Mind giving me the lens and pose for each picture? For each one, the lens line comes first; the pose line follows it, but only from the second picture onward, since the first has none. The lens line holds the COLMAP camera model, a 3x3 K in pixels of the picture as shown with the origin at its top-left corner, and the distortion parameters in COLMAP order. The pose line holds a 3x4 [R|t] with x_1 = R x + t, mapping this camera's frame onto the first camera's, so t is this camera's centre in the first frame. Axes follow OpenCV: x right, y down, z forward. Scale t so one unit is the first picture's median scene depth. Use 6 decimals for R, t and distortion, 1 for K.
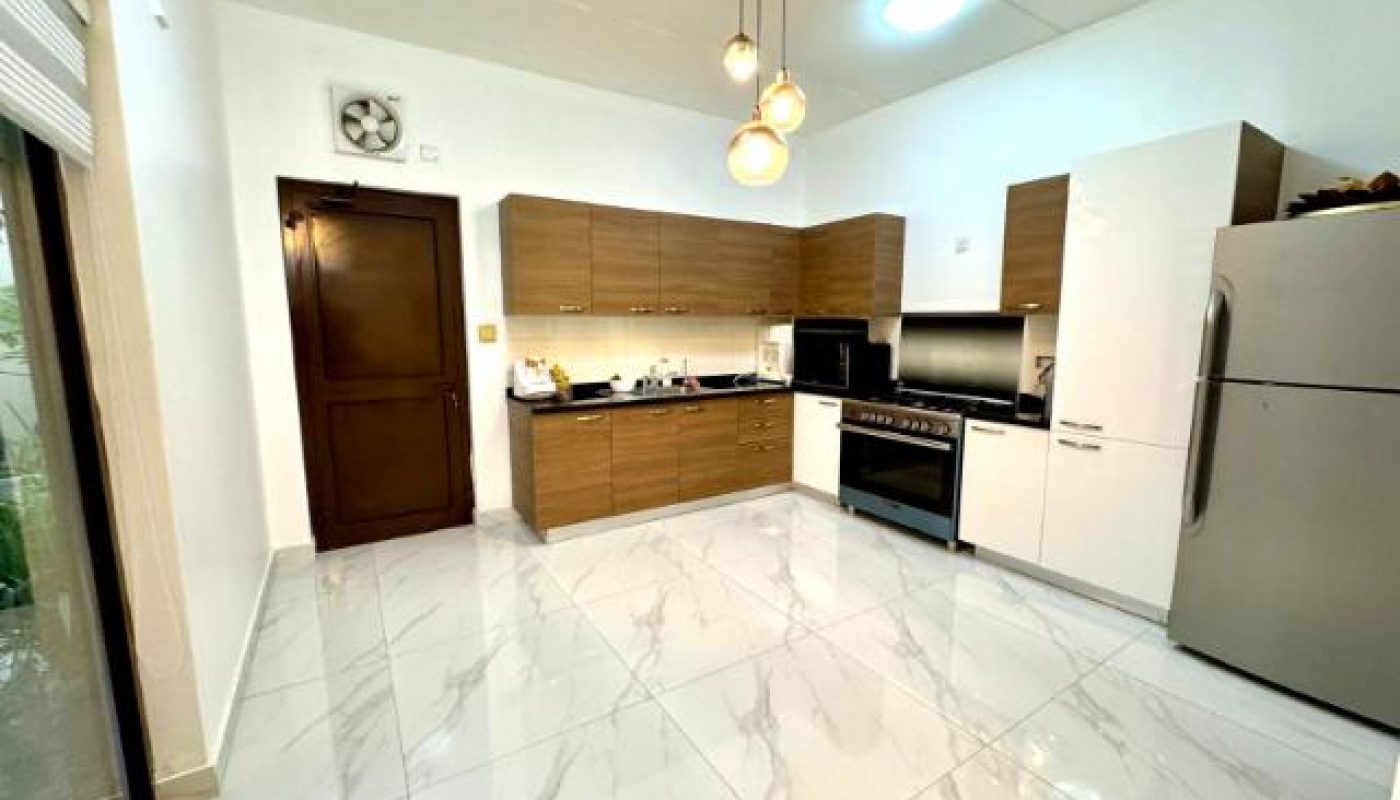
lens RADIAL K [[563.0, 0, 698.1], [0, 563.0, 401.5], [0, 0, 1]] dist [-0.004318, 0.000266]
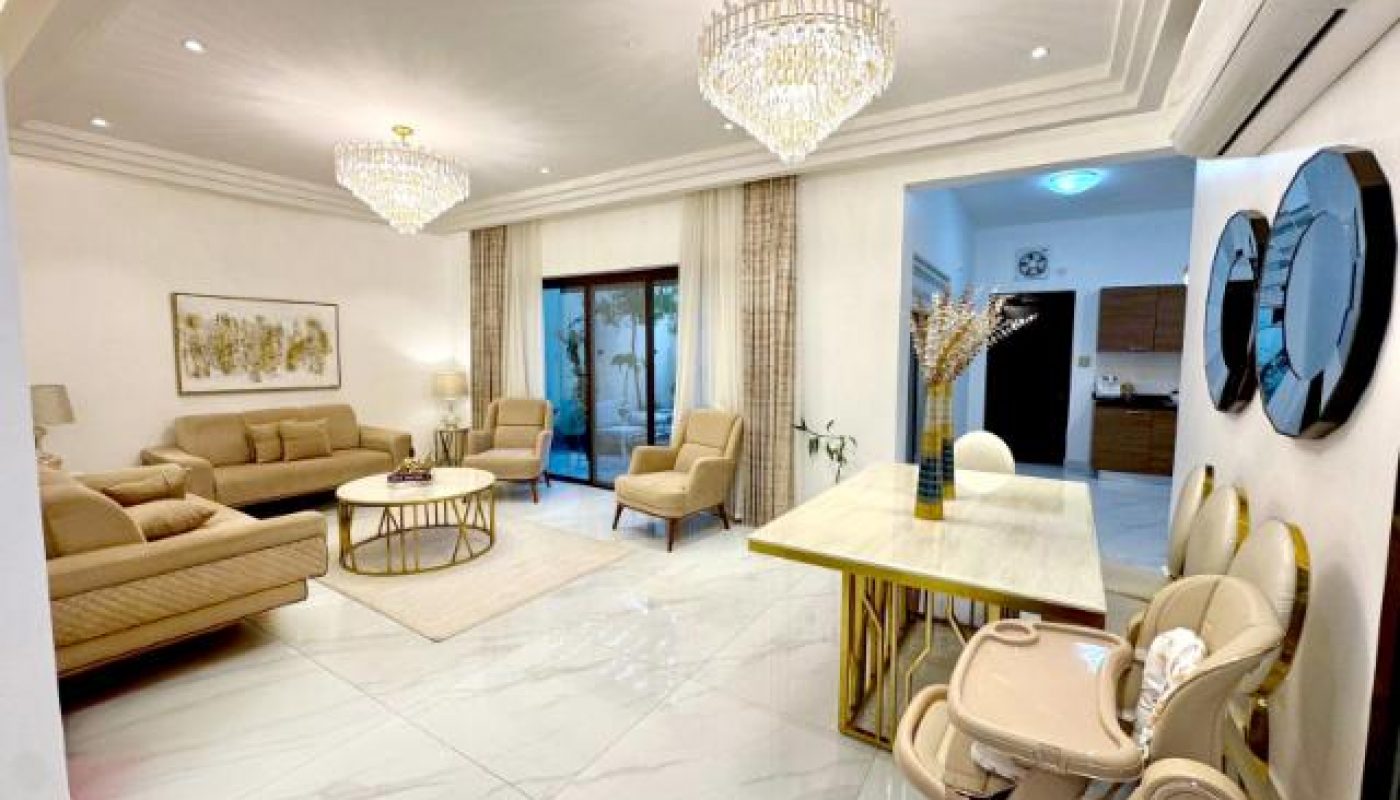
lens RADIAL K [[563.0, 0, 697.5], [0, 563.0, 397.8], [0, 0, 1]] dist [-0.004318, 0.000266]
pose [[0.421850, 0.077480, -0.903349, 0.728264], [-0.124748, 0.991826, 0.026814, 0.099726], [0.898043, 0.101379, 0.428067, -0.867749]]
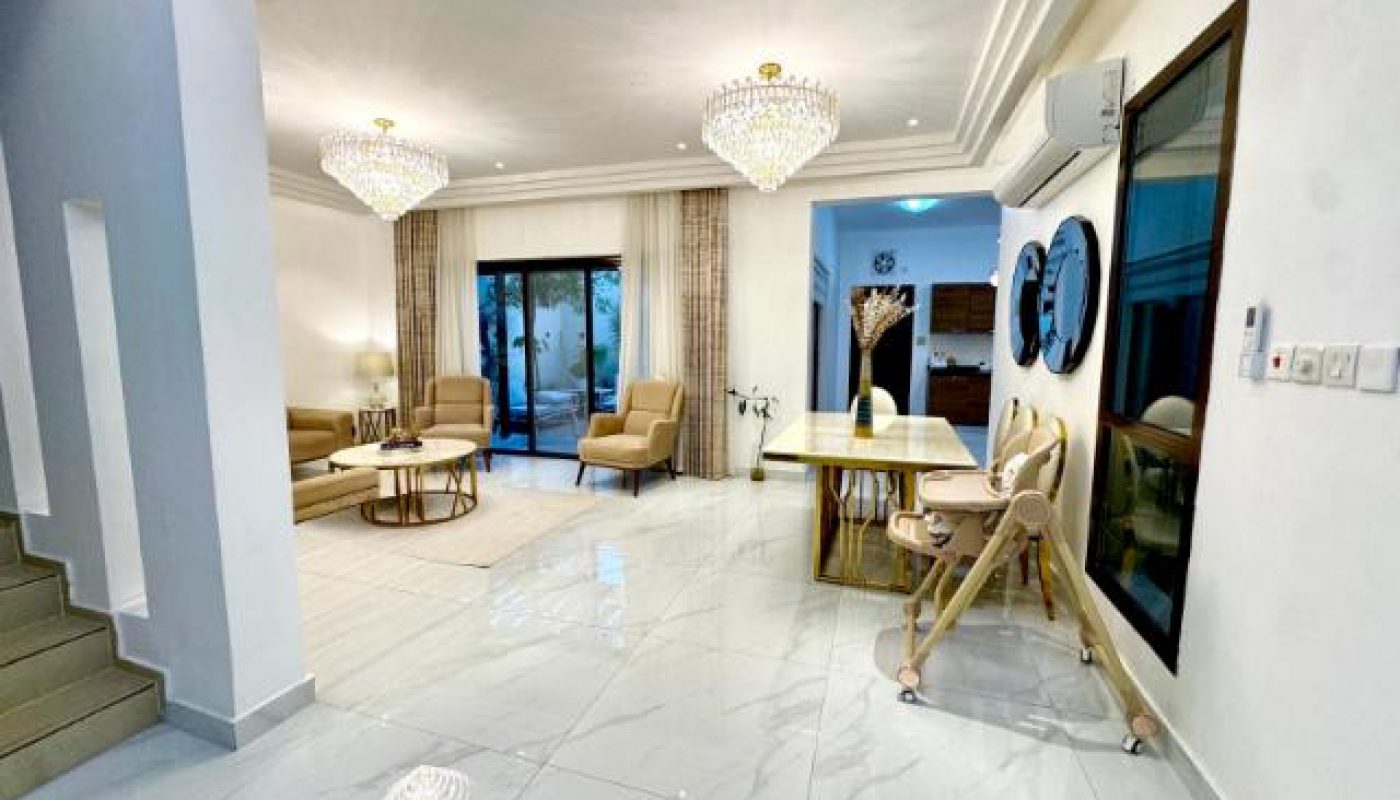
lens RADIAL K [[563.0, 0, 697.8], [0, 563.0, 397.0], [0, 0, 1]] dist [-0.004318, 0.000266]
pose [[0.636457, 0.084558, -0.766663, 0.816886], [-0.106940, 0.994047, 0.020859, 0.153982], [0.763863, 0.068712, 0.641710, -1.151545]]
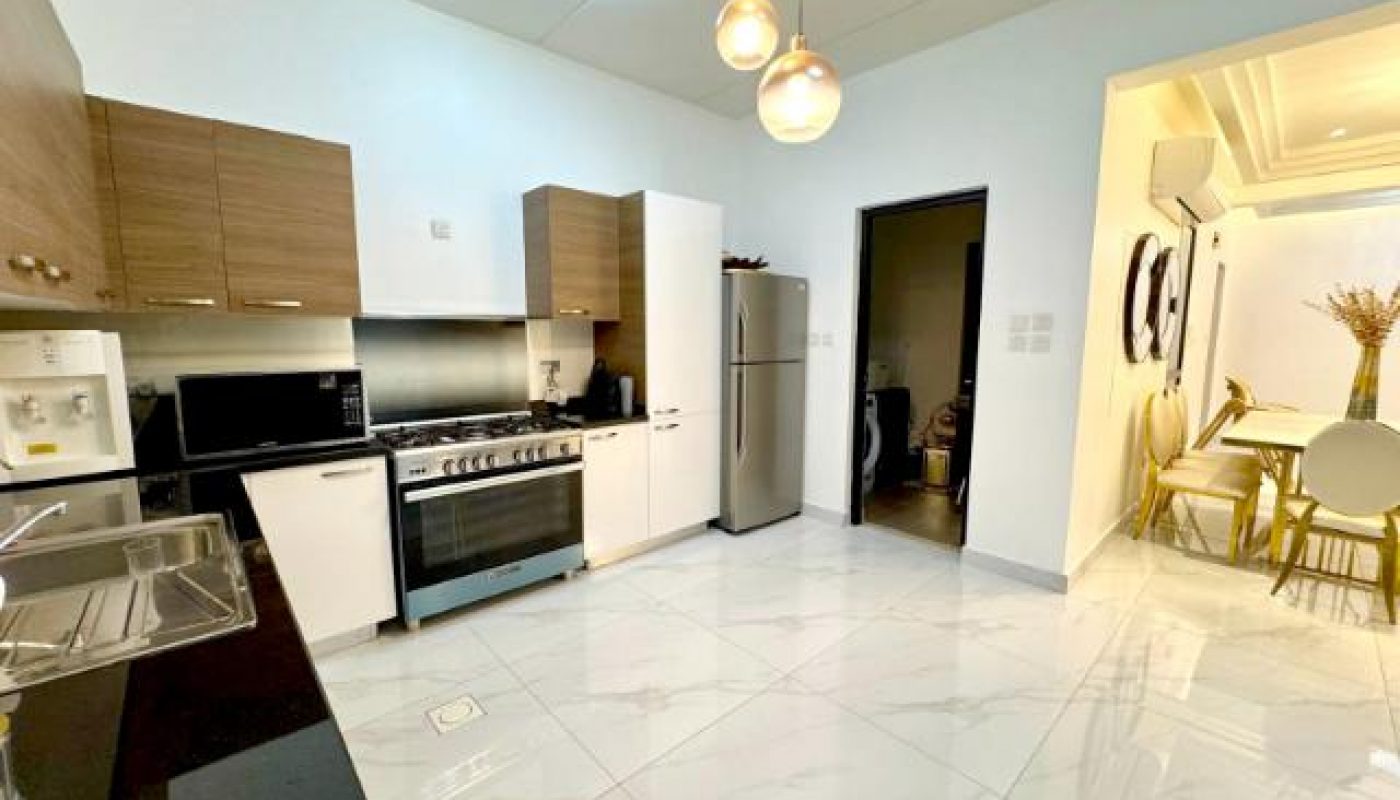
lens RADIAL K [[563.0, 0, 696.8], [0, 563.0, 400.6], [0, 0, 1]] dist [-0.004318, 0.000266]
pose [[-0.183211, -0.121970, 0.975478, -0.541775], [0.130077, 0.980541, 0.147034, -0.154122], [-0.974430, 0.153825, -0.163781, 1.127165]]
